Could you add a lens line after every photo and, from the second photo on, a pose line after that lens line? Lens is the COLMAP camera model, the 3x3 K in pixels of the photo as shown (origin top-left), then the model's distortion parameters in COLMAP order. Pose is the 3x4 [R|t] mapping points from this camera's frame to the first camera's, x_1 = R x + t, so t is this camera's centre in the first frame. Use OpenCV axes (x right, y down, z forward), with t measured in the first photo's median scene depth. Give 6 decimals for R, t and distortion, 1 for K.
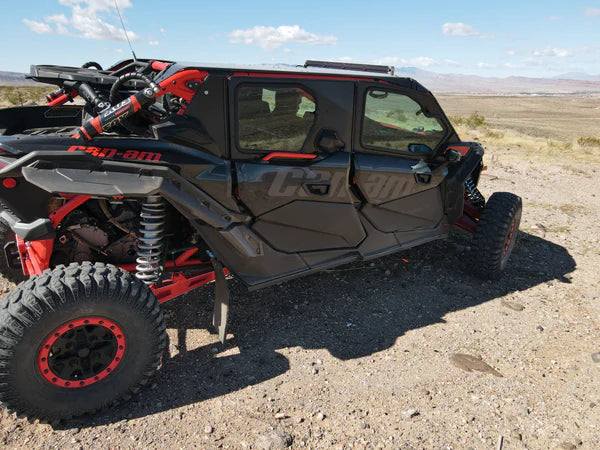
lens RADIAL K [[447.7, 0, 300.2], [0, 447.7, 222.1], [0, 0, 1]] dist [0.013128, -0.001397]
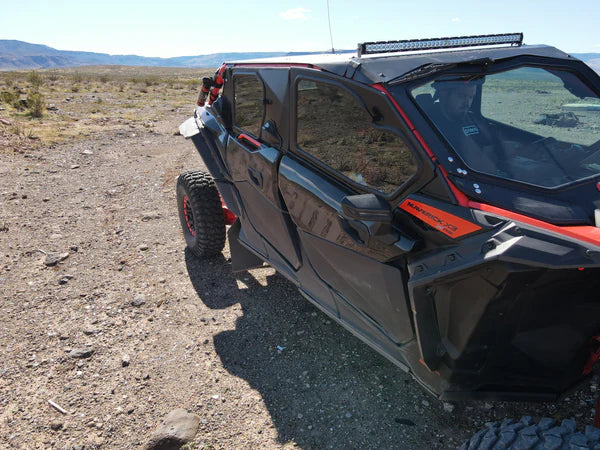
lens RADIAL K [[447.7, 0, 300.2], [0, 447.7, 222.1], [0, 0, 1]] dist [0.013128, -0.001397]
pose [[-0.118228, 0.275469, -0.954012, 0.932706], [-0.288409, 0.909807, 0.298447, -0.288171], [0.950180, 0.310431, -0.028117, 1.052856]]
